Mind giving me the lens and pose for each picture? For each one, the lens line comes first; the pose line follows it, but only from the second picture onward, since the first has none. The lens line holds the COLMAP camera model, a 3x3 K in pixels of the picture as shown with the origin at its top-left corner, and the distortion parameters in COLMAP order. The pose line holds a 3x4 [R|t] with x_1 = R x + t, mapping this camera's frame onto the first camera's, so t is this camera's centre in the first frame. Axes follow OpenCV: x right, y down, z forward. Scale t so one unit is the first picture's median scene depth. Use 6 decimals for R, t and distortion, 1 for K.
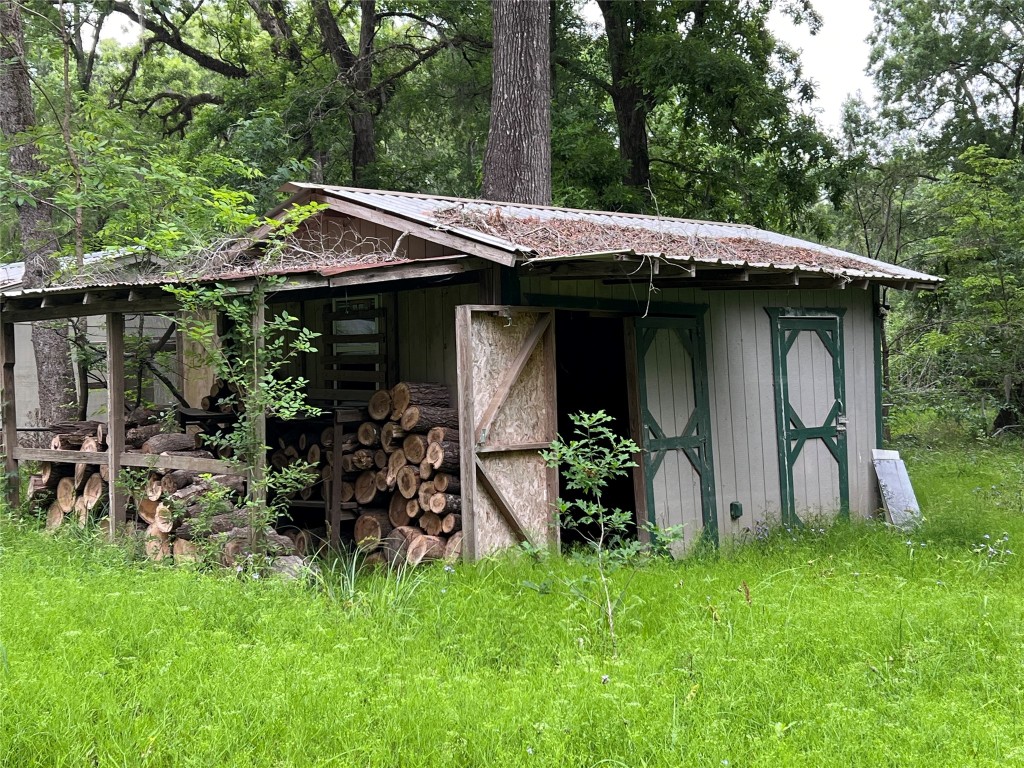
lens RADIAL K [[1411.9, 0, 512.2], [0, 1411.9, 380.4], [0, 0, 1]] dist [0.059094, 0.000000]
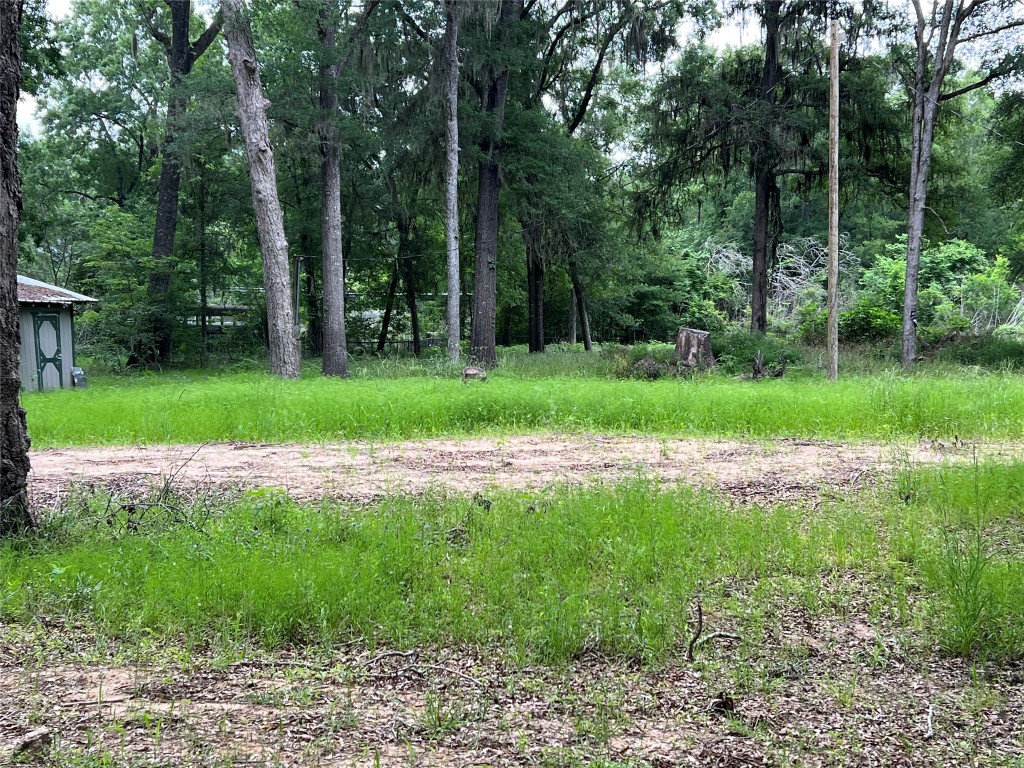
lens RADIAL K [[1411.9, 0, 512.4], [0, 1411.9, 387.5], [0, 0, 1]] dist [0.059094, 0.000000]
pose [[0.834826, -0.023691, 0.550004, -0.510112], [0.005152, 0.999366, 0.035227, -0.000192], [-0.550489, -0.026575, 0.834419, -1.635820]]
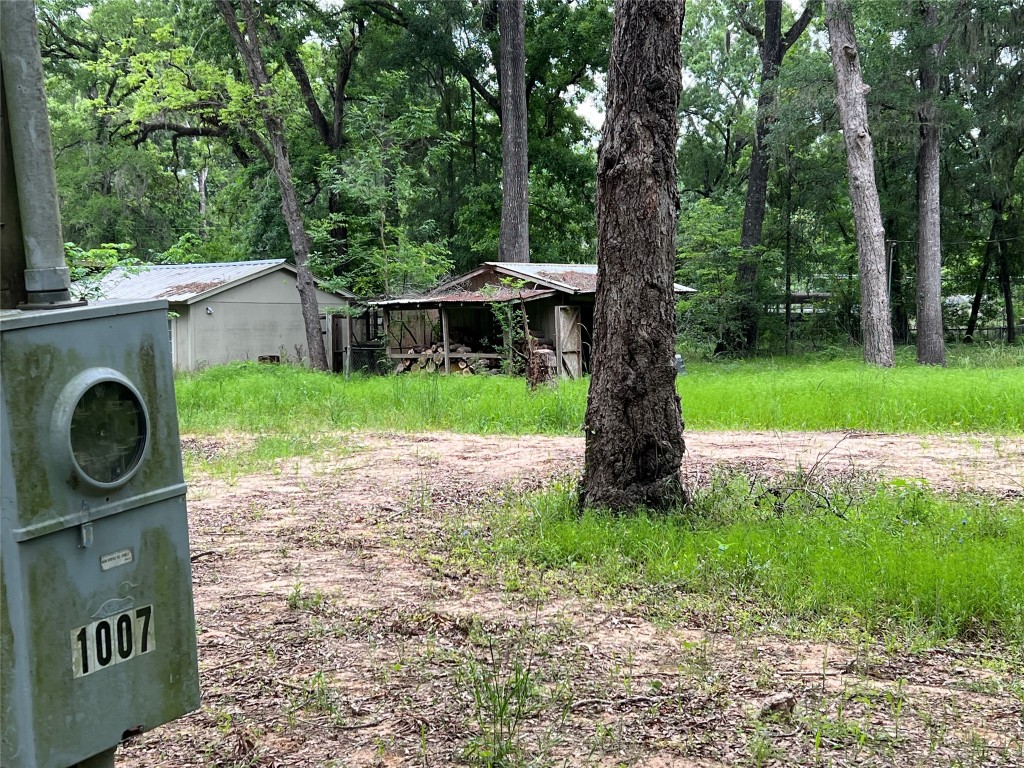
lens RADIAL K [[1411.9, 0, 506.1], [0, 1411.9, 384.1], [0, 0, 1]] dist [0.059094, 0.000000]
pose [[0.983508, -0.014527, 0.180281, -0.559086], [0.007534, 0.999195, 0.039414, -0.002400], [-0.180709, -0.037406, 0.982825, -1.637965]]
